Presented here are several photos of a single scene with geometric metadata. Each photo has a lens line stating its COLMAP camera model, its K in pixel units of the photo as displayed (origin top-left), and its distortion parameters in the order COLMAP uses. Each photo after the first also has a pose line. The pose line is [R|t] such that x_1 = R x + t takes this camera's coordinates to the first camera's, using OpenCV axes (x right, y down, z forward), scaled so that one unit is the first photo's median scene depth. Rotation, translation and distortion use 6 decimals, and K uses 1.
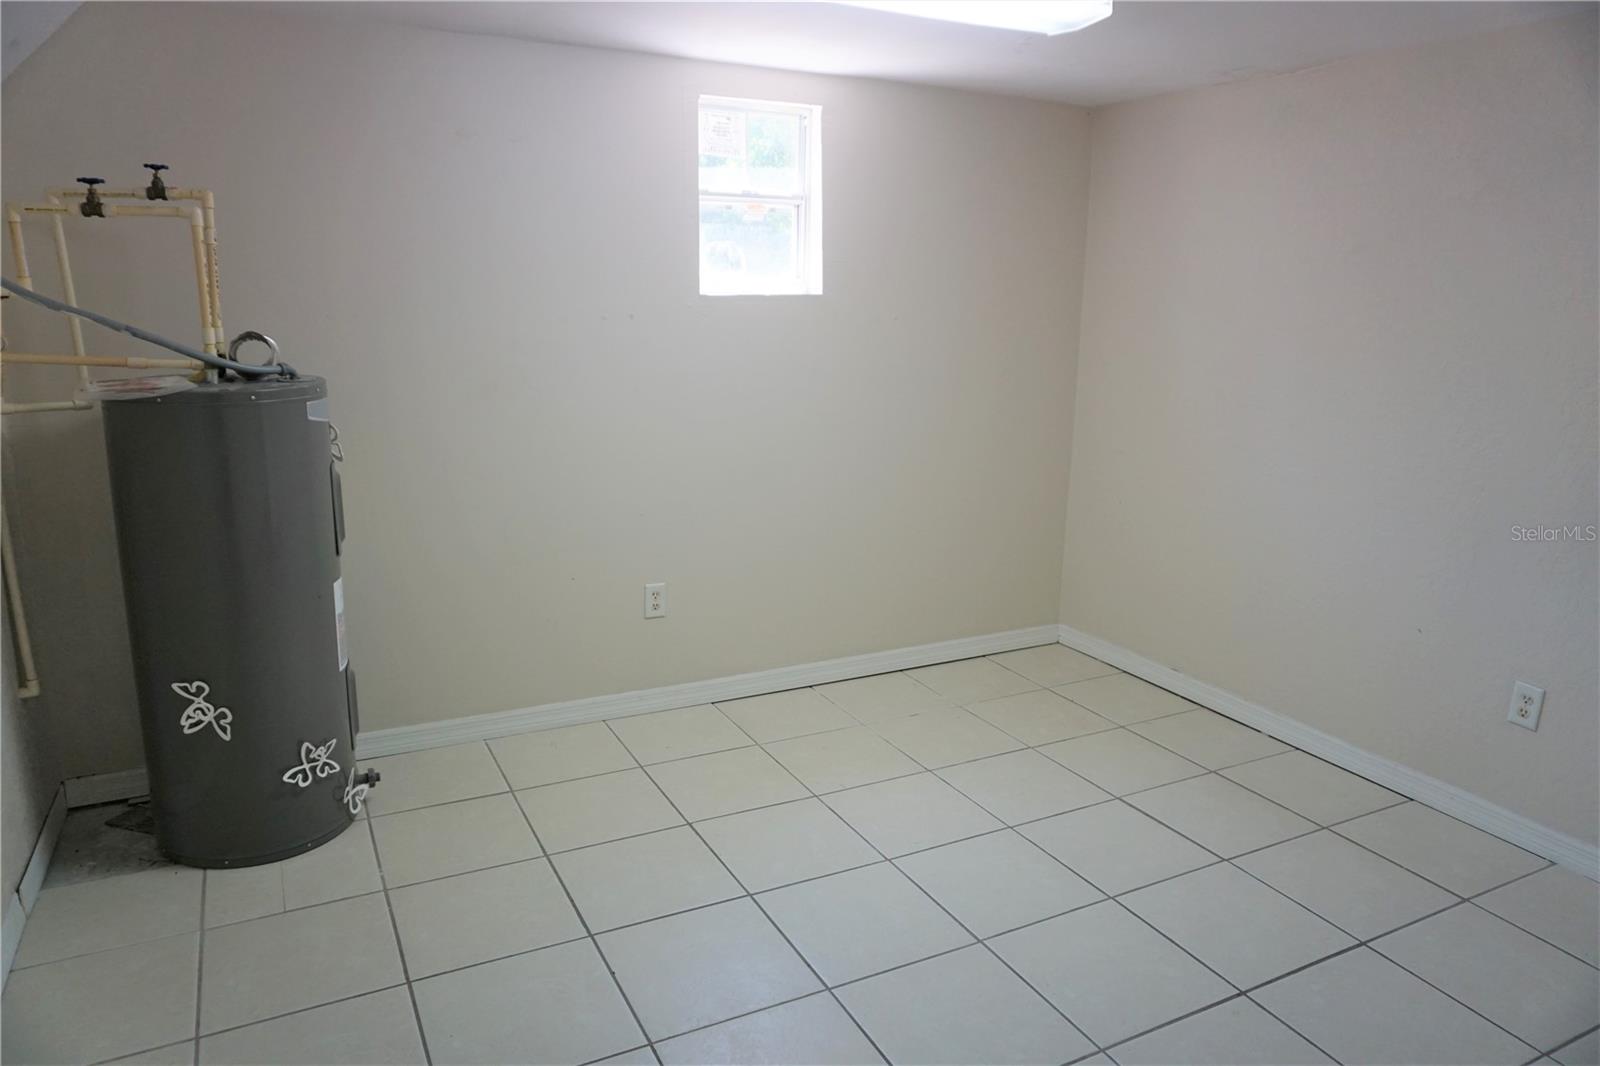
lens RADIAL K [[1071.4, 0, 790.1], [0, 1071.4, 526.8], [0, 0, 1]] dist [-0.041069, 0.021799]
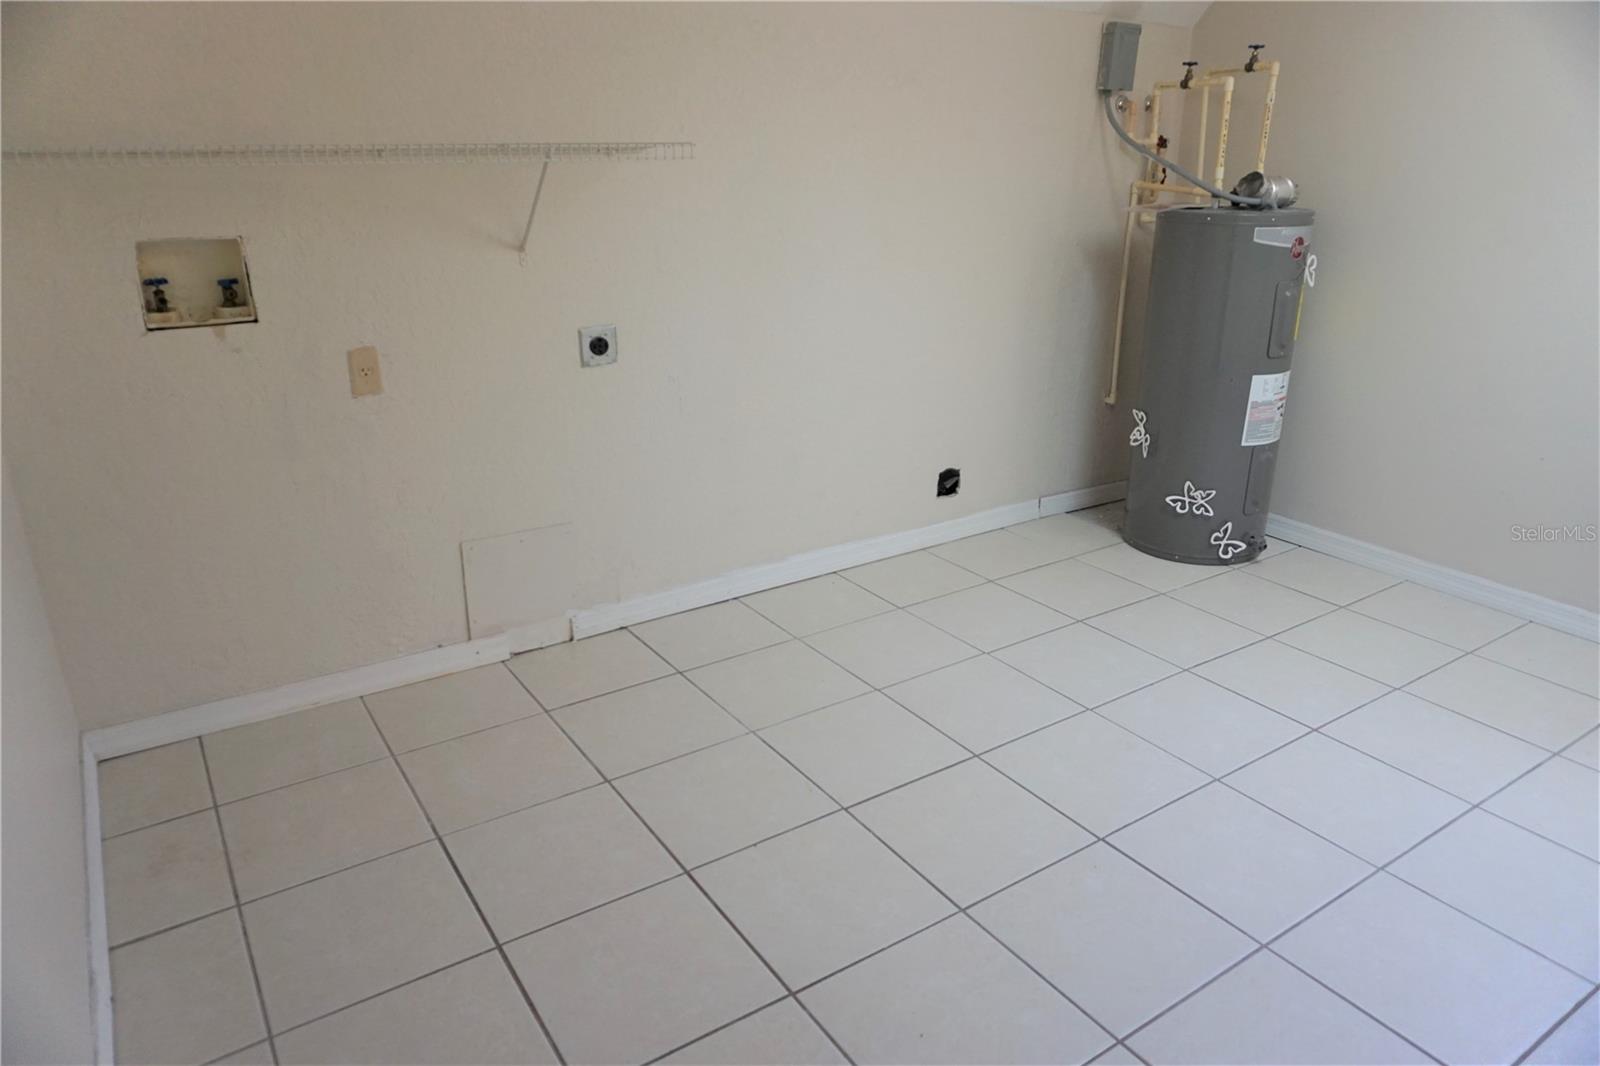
lens RADIAL K [[1071.4, 0, 790.1], [0, 1071.4, 526.8], [0, 0, 1]] dist [-0.041069, 0.021799]
pose [[0.114381, 0.320048, -0.940471, 0.798708], [-0.217458, 0.931792, 0.290647, -0.029056], [0.969345, 0.171269, 0.176176, 0.277313]]
